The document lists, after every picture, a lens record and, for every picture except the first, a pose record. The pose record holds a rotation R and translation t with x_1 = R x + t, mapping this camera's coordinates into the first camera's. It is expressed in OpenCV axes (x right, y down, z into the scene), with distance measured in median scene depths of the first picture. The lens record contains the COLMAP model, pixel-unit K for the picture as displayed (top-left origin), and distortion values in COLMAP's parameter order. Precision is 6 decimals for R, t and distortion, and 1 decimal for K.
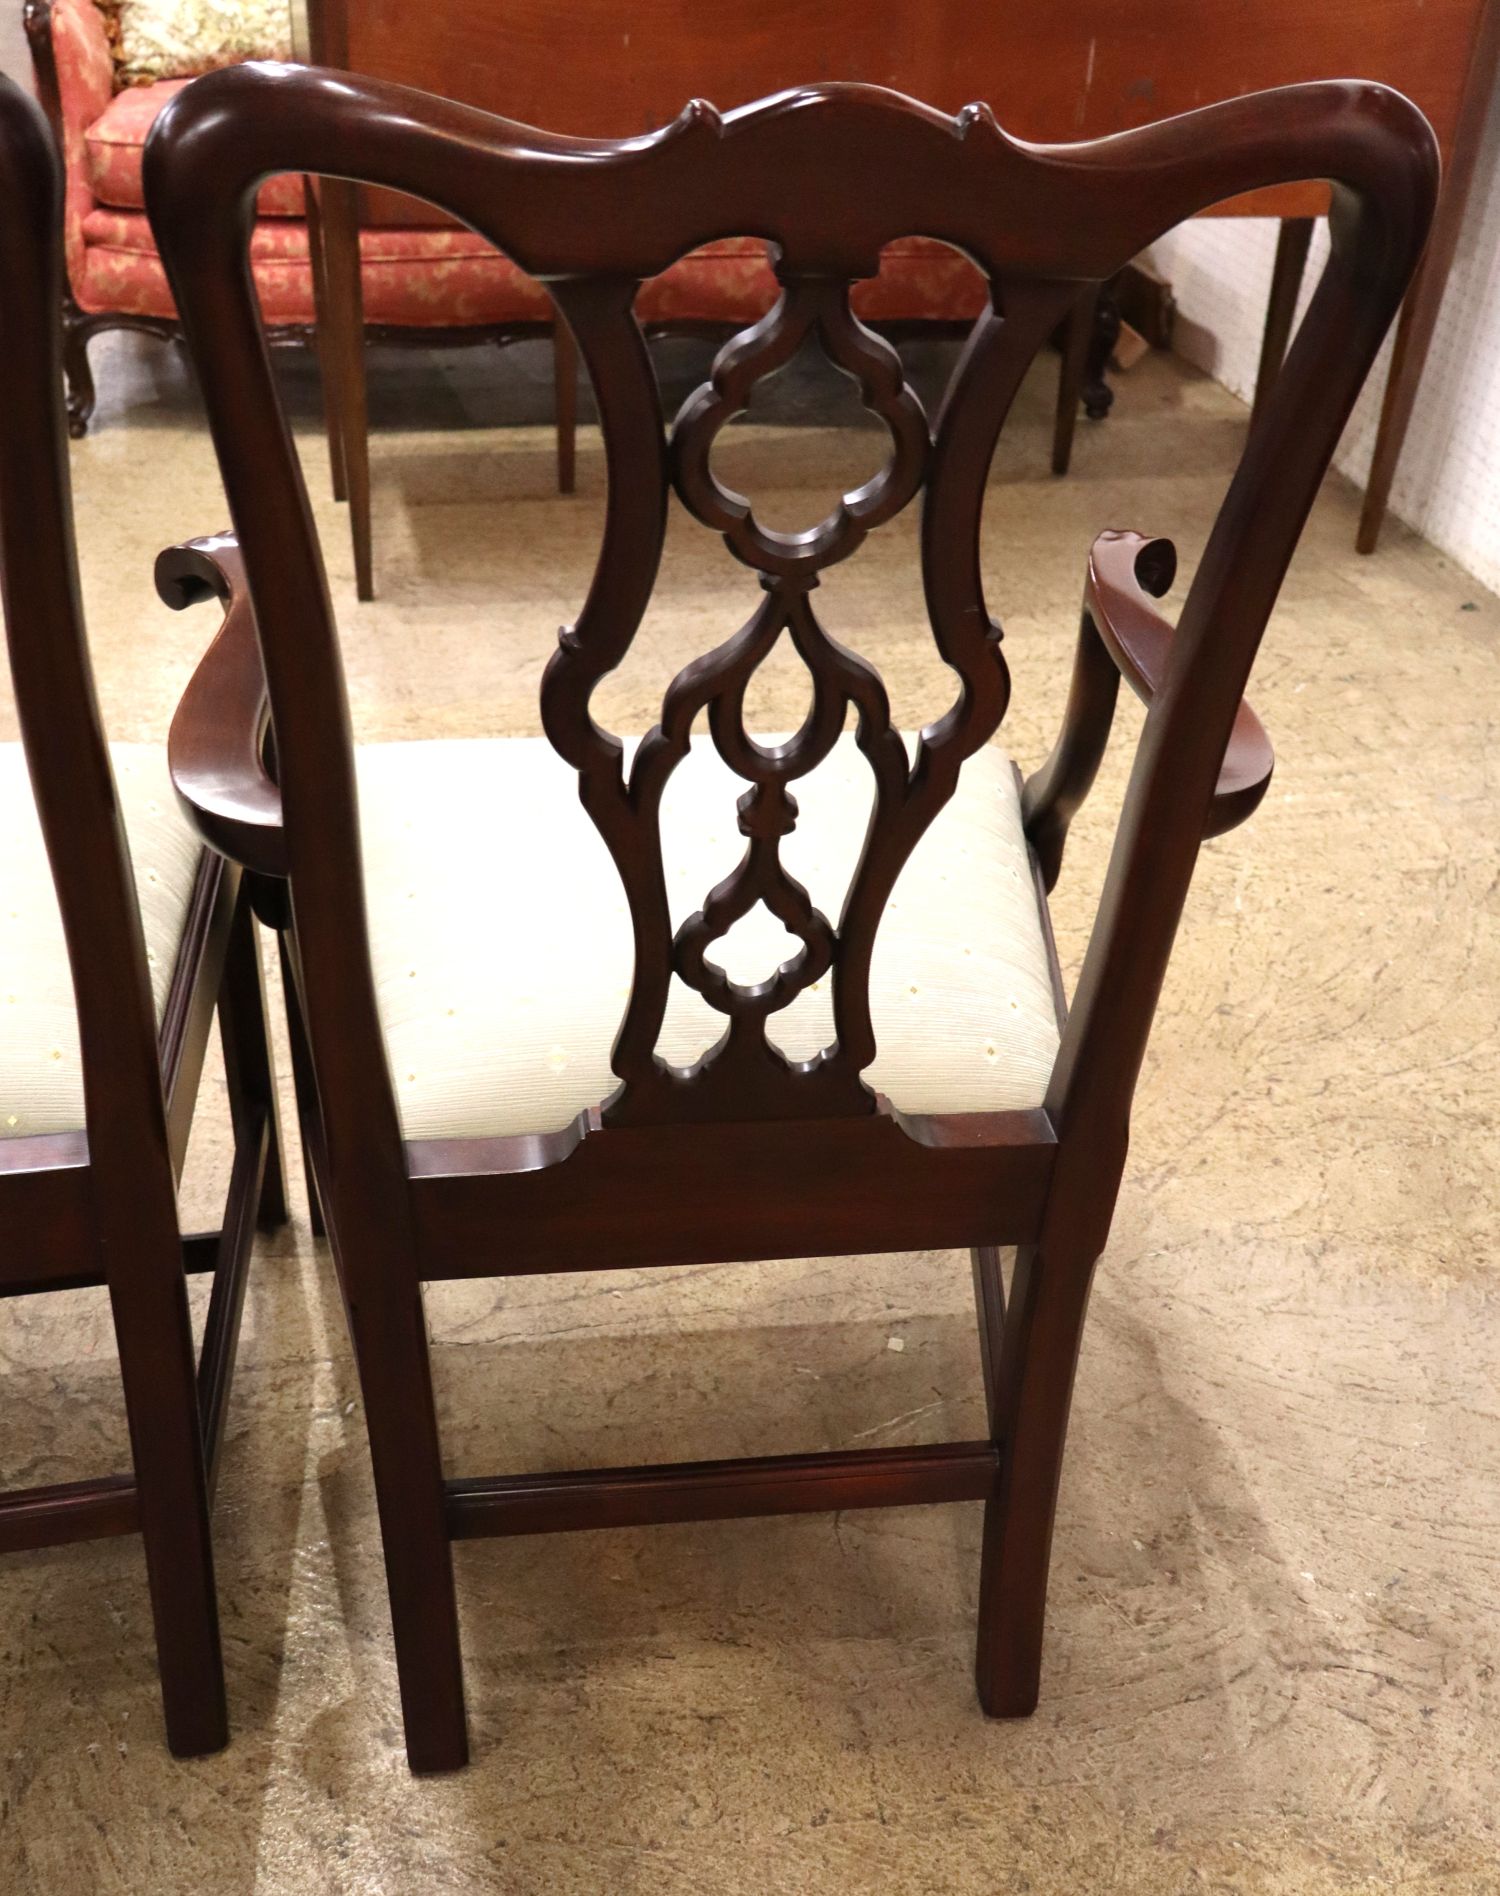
lens RADIAL K [[2027.7, 0, 748.4], [0, 2027.7, 949.4], [0, 0, 1]] dist [0.026943, 0.000000]
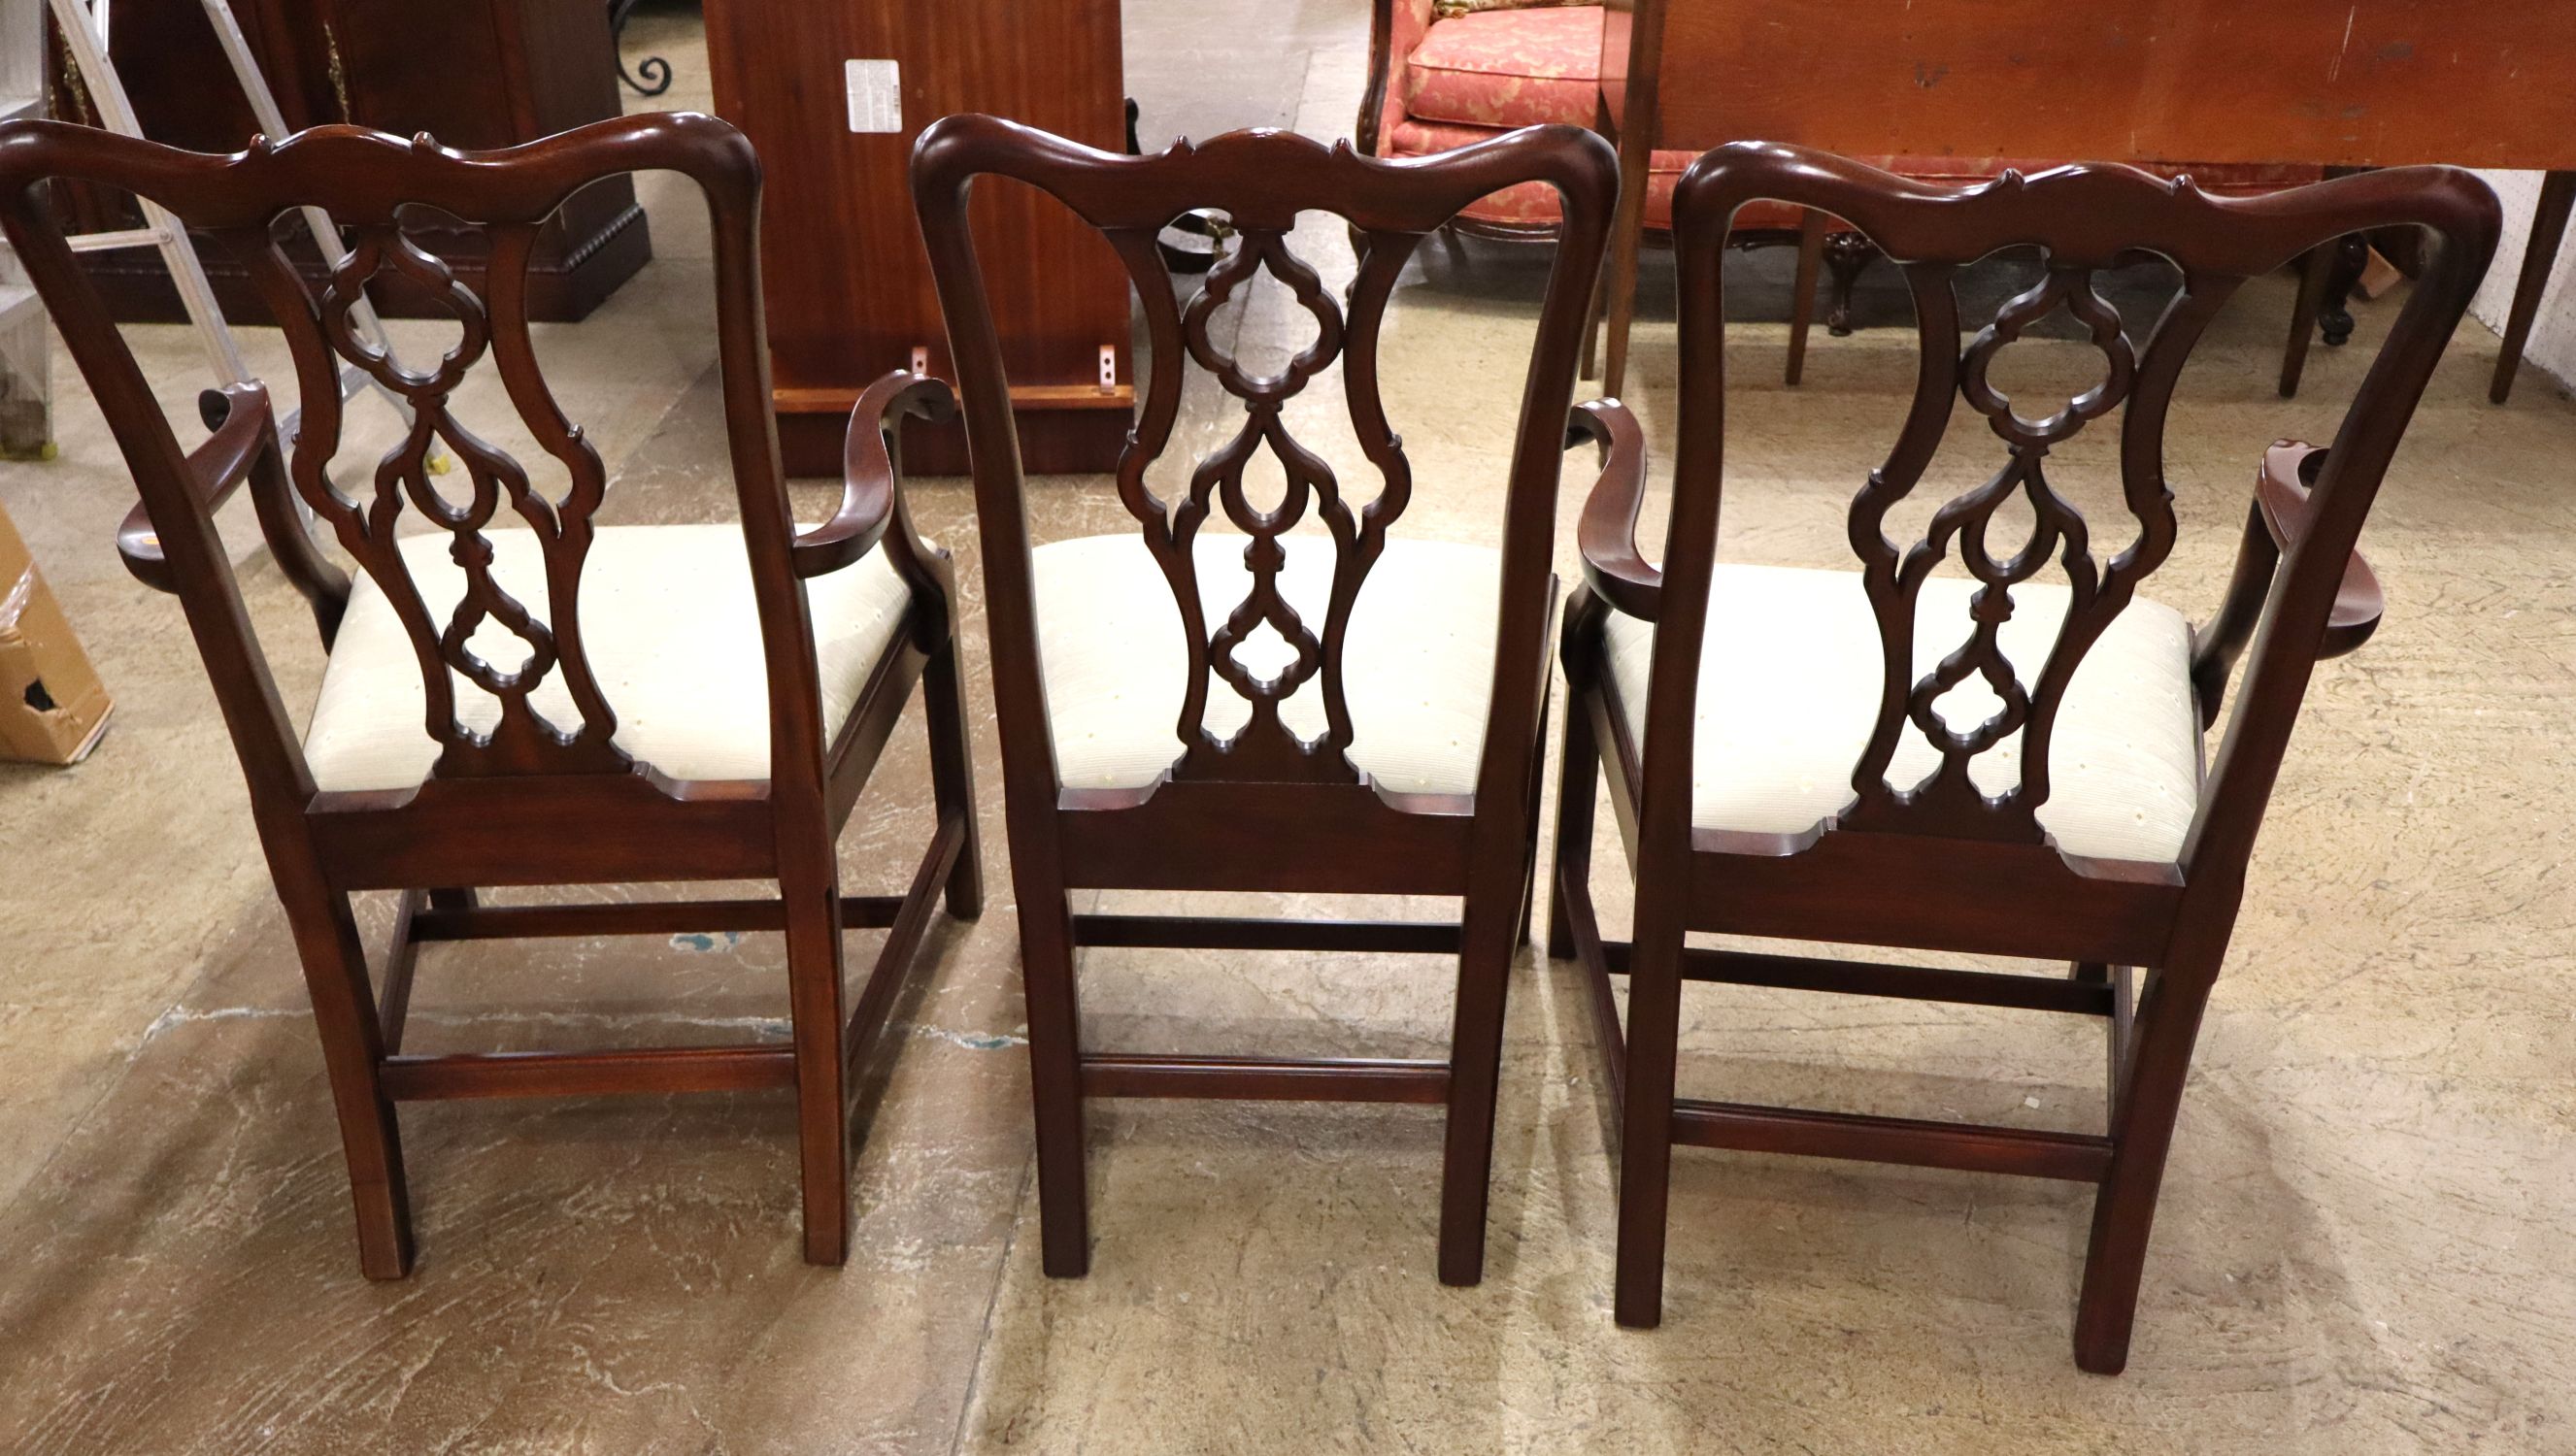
lens RADIAL K [[2079.5, 0, 1286.5], [0, 2079.5, 725.6], [0, 0, 1]] dist [0.023762, -0.006295]
pose [[0.952382, 0.109595, -0.284531, -0.024019], [-0.124954, 0.991497, -0.036344, 0.086942], [0.278129, 0.070166, 0.957978, -0.374613]]
